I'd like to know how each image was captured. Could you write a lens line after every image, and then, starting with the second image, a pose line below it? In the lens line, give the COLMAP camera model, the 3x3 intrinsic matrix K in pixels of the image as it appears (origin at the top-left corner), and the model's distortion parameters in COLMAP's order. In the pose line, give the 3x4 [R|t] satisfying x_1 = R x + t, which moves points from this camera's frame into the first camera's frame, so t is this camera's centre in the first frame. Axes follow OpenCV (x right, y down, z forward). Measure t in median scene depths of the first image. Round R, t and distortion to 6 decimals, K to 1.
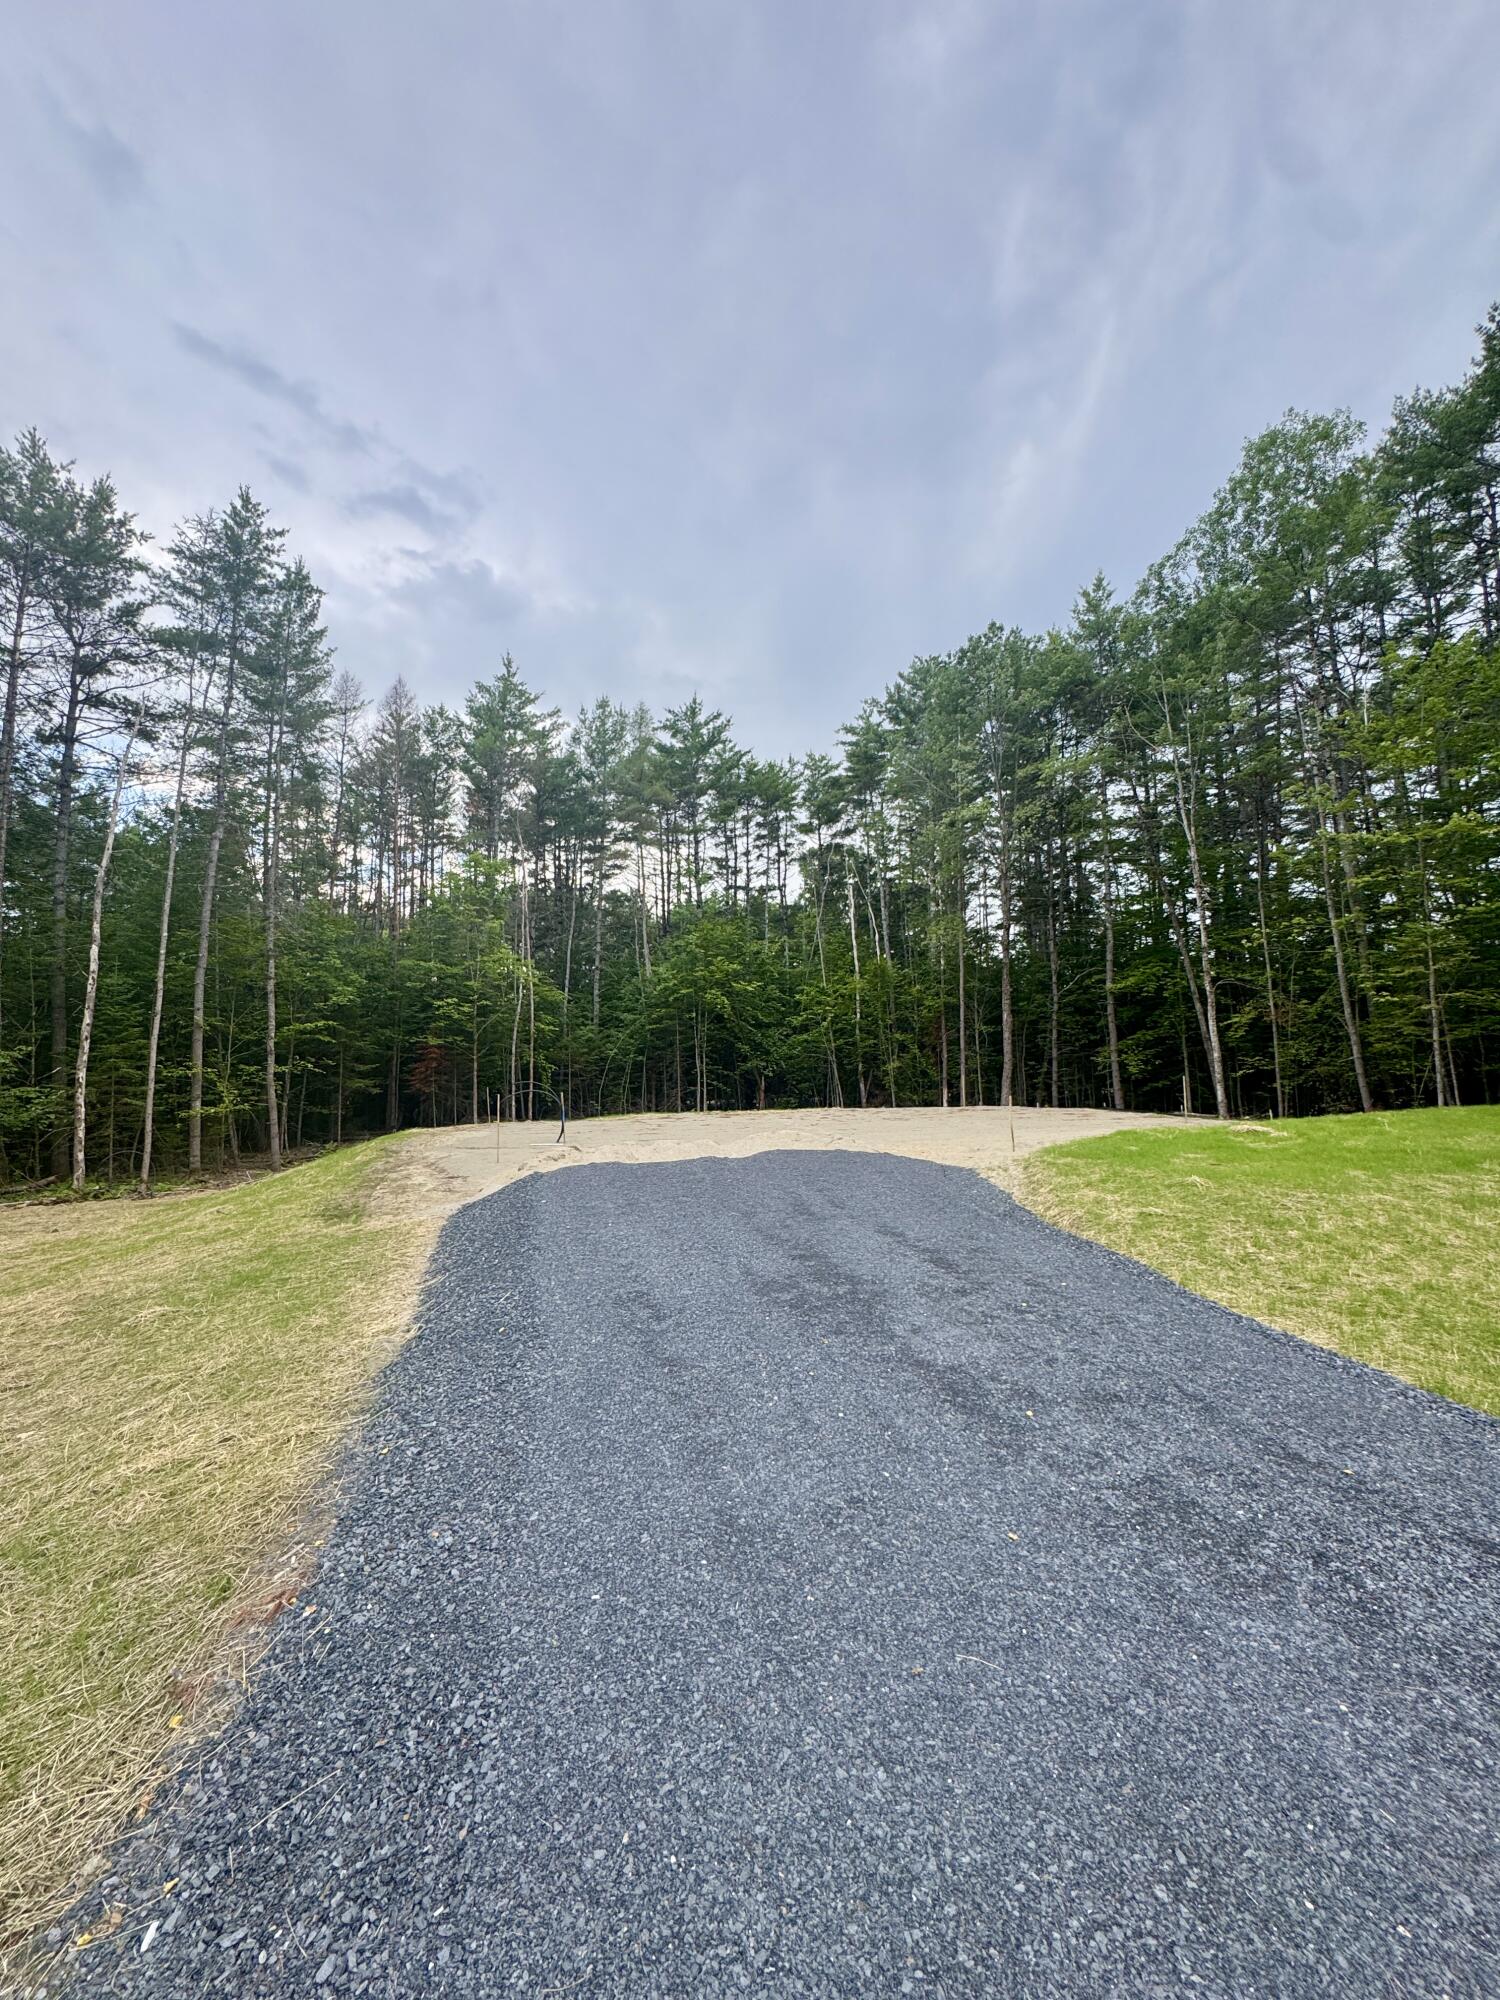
lens RADIAL K [[800.0, 0, 750.0], [0, 800.0, 1000.0], [0, 0, 1]] dist [-0.003187, 0.000056]
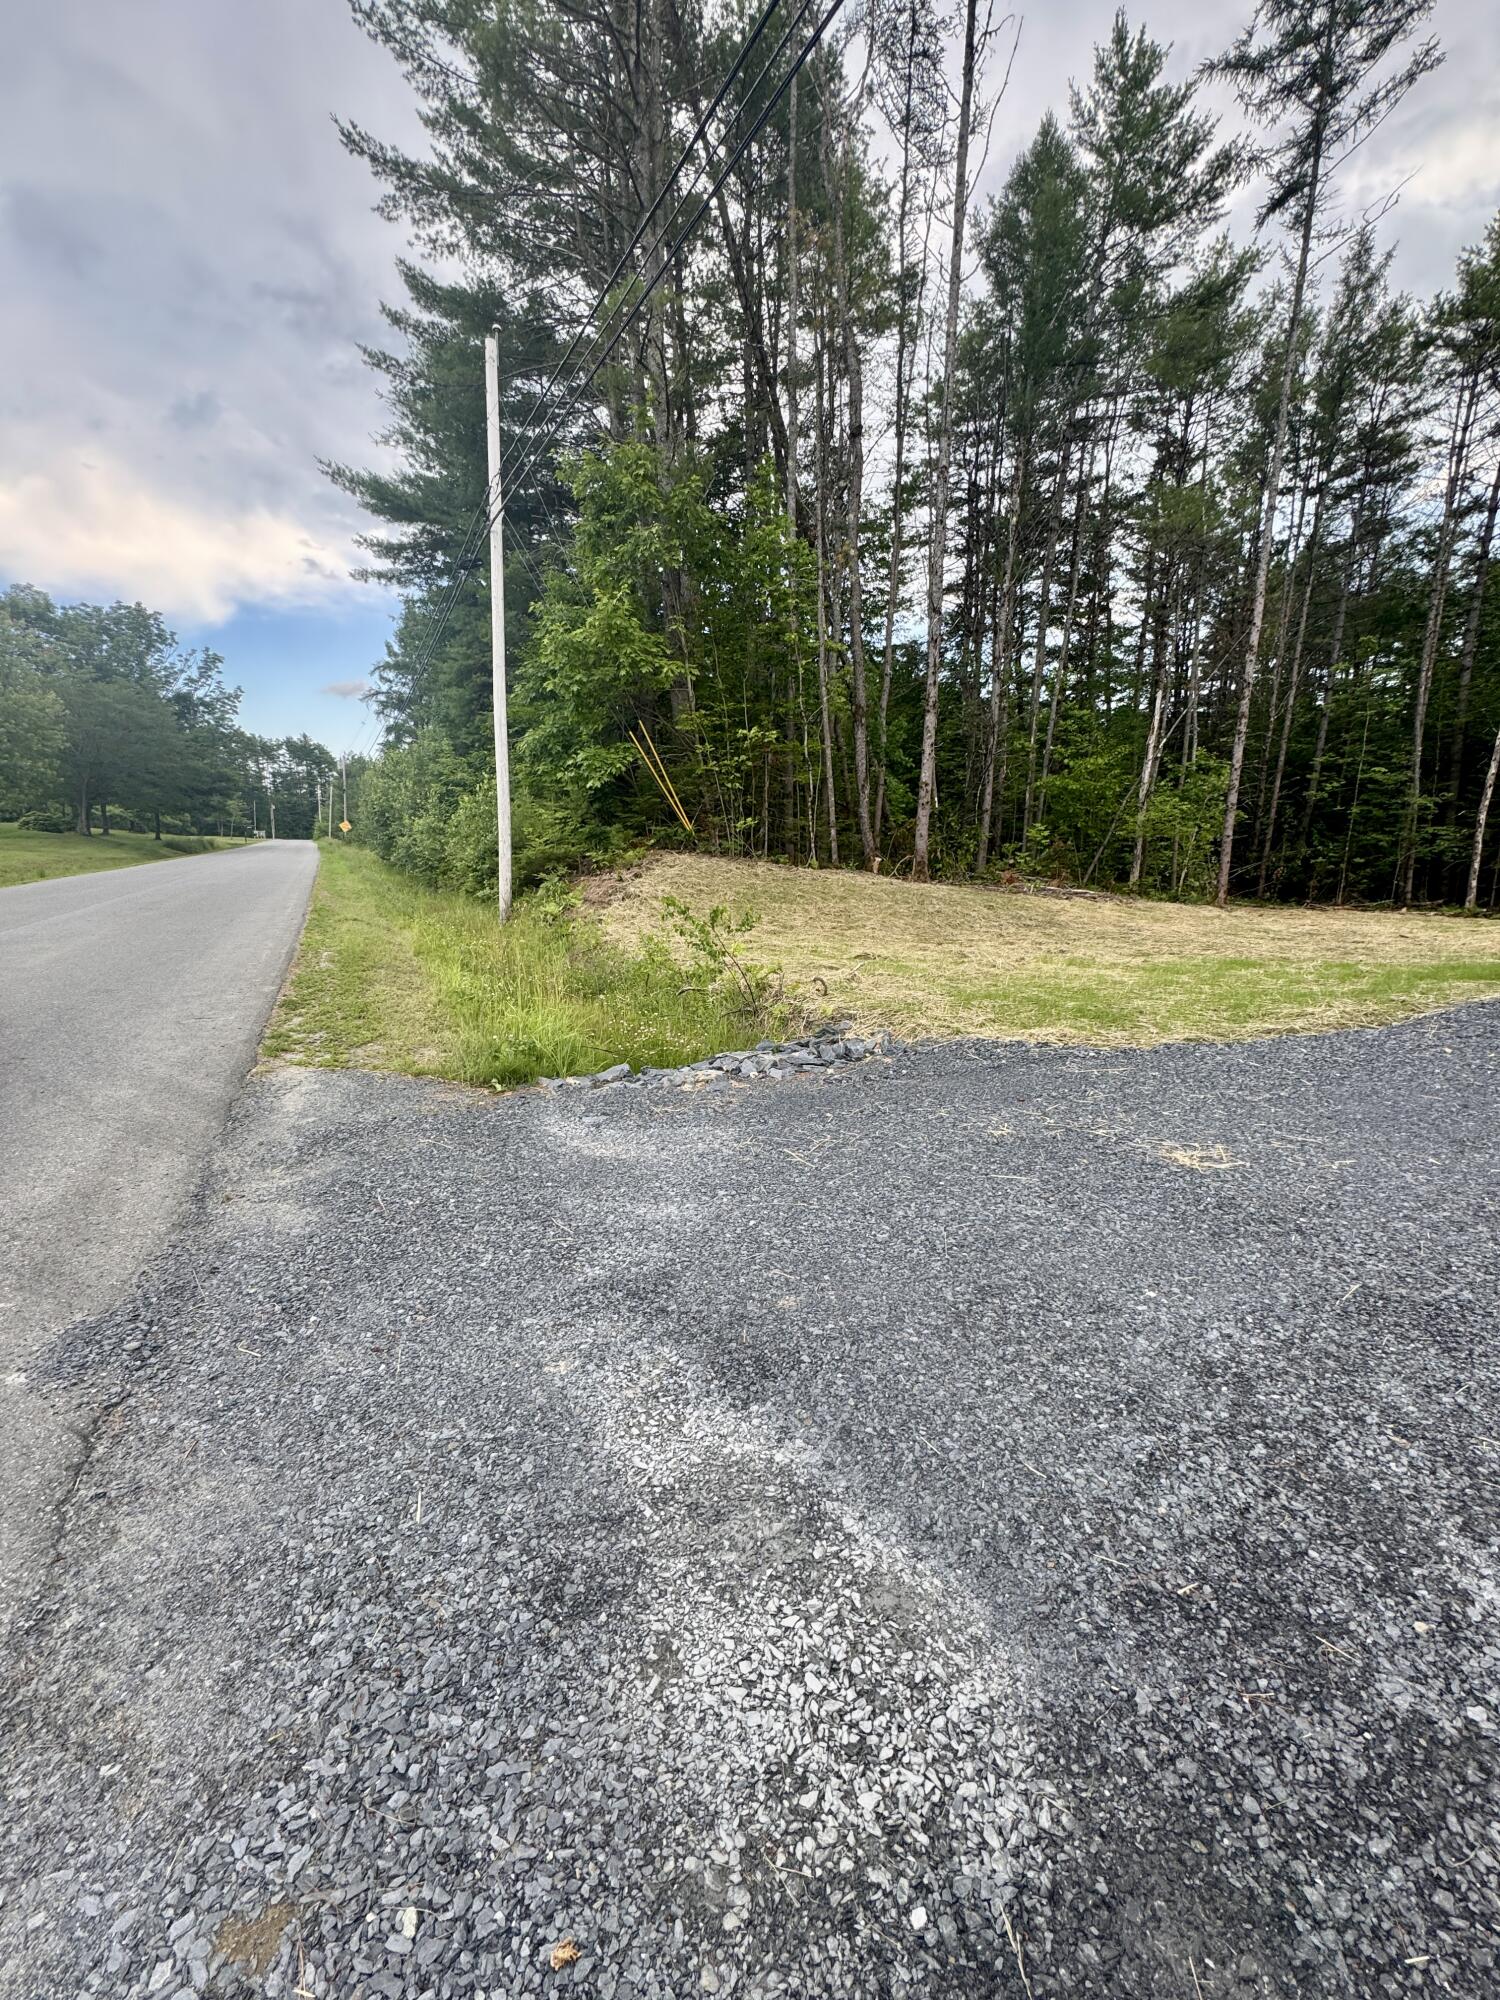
lens RADIAL K [[800.0, 0, 750.0], [0, 800.0, 1000.0], [0, 0, 1]] dist [-0.003187, 0.000056]
pose [[0.215296, 0.210227, -0.953652, 0.063979], [0.072118, 0.970464, 0.230215, 0.001788], [0.973882, -0.118340, 0.193776, -0.162359]]
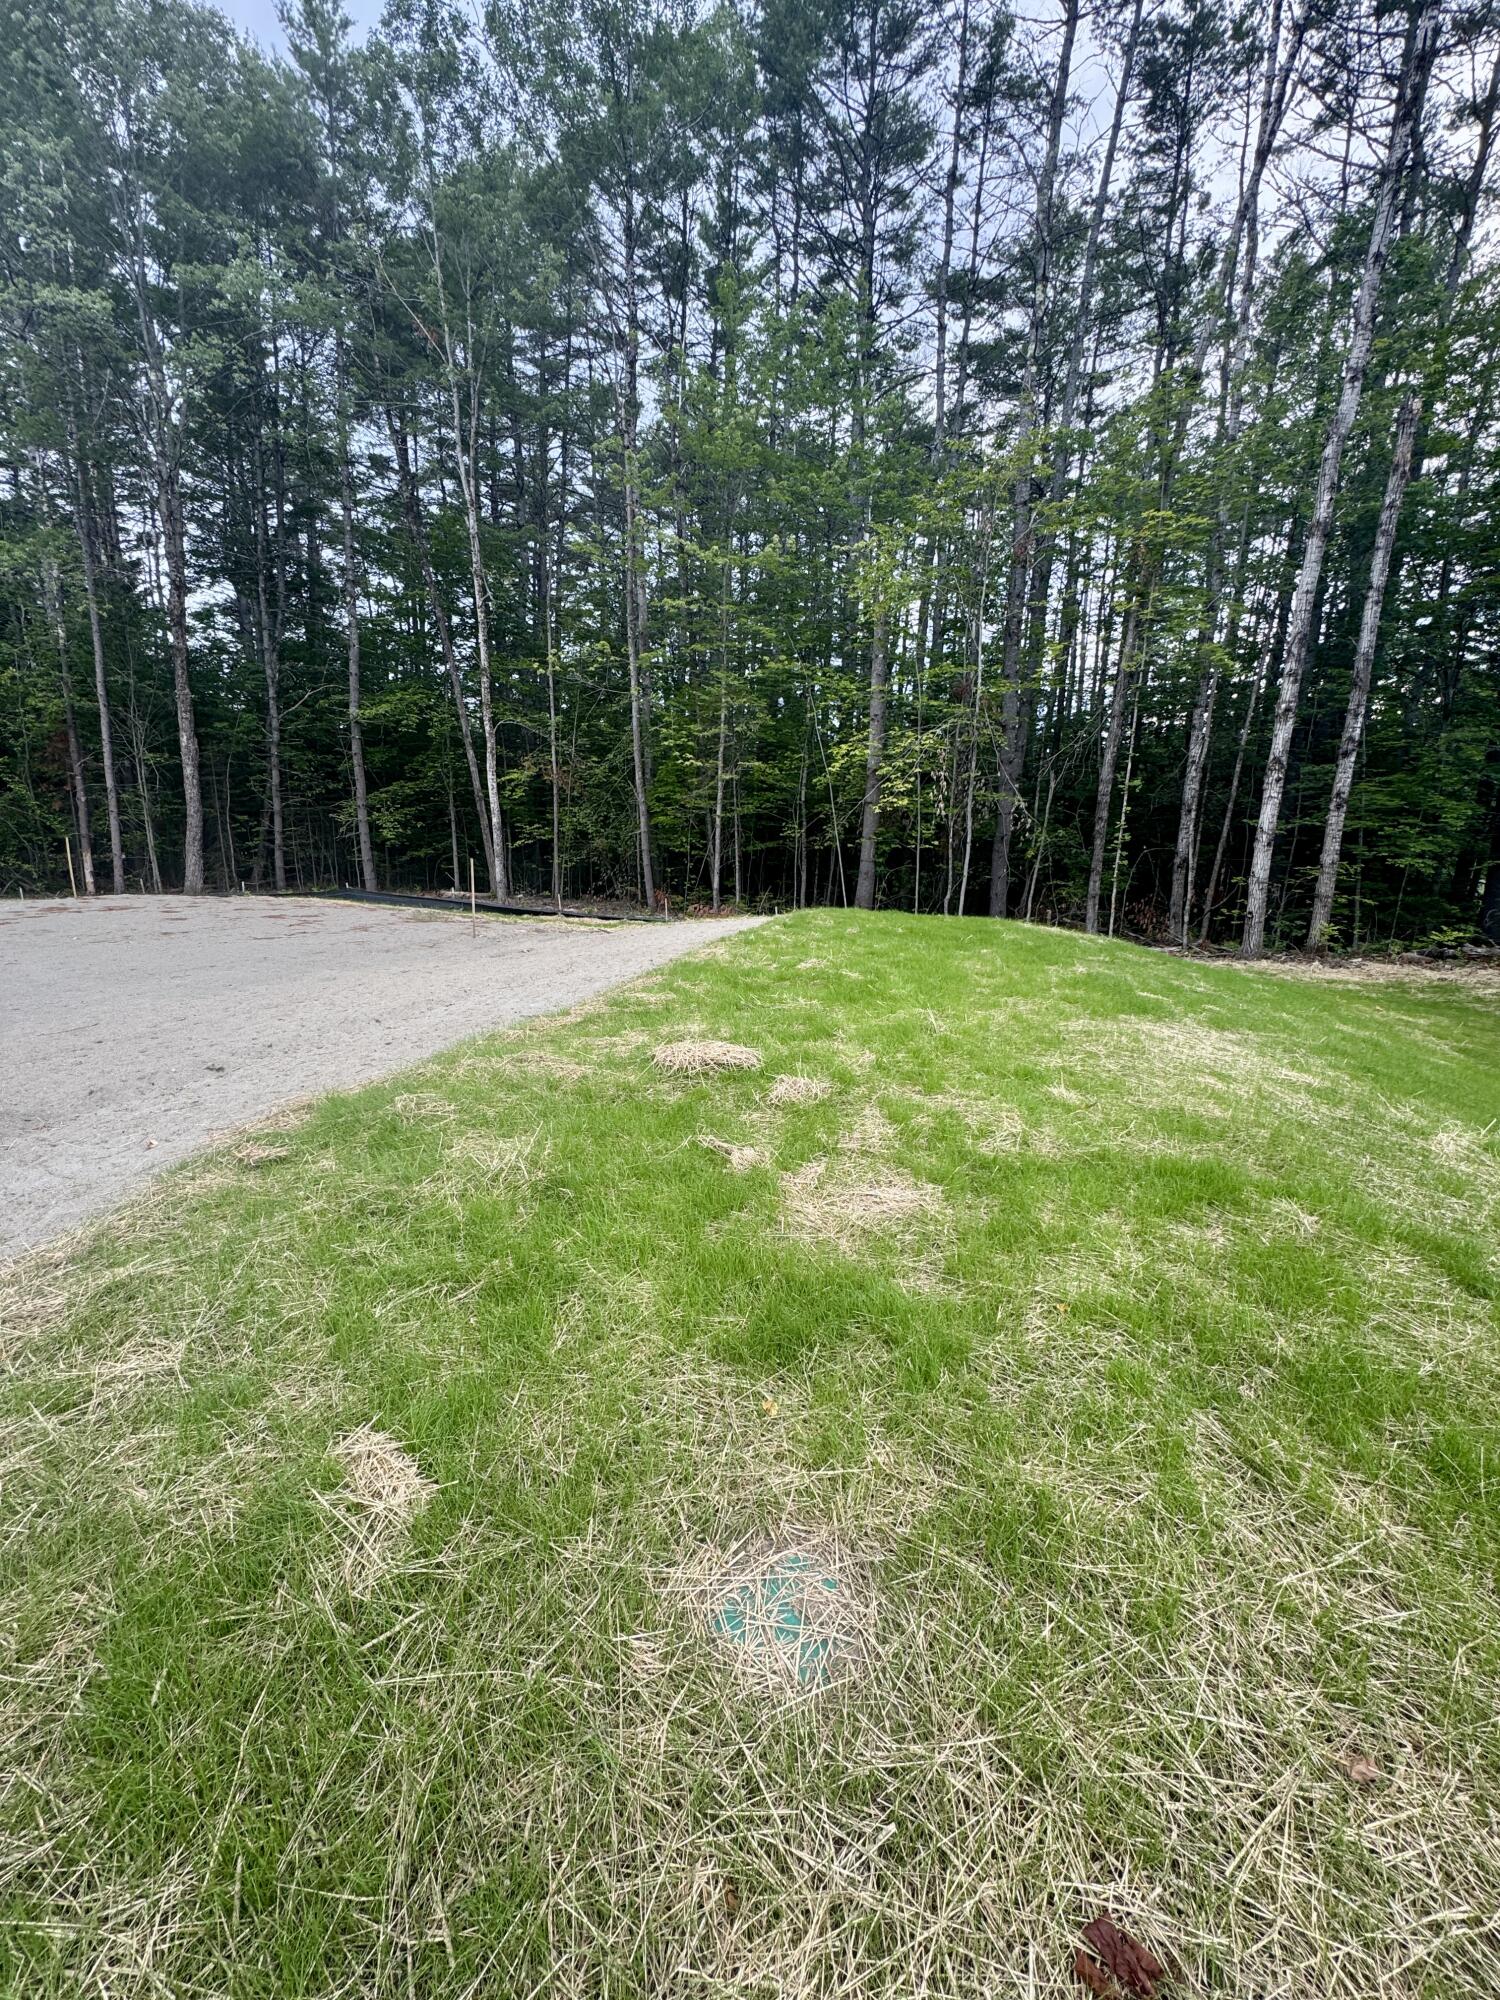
lens RADIAL K [[800.0, 0, 750.0], [0, 800.0, 1000.0], [0, 0, 1]] dist [-0.003187, 0.000056]
pose [[0.647306, -0.121081, 0.752552, 0.085067], [-0.107135, 0.963049, 0.247101, 0.011360], [-0.754664, -0.240575, 0.610415, 0.182283]]
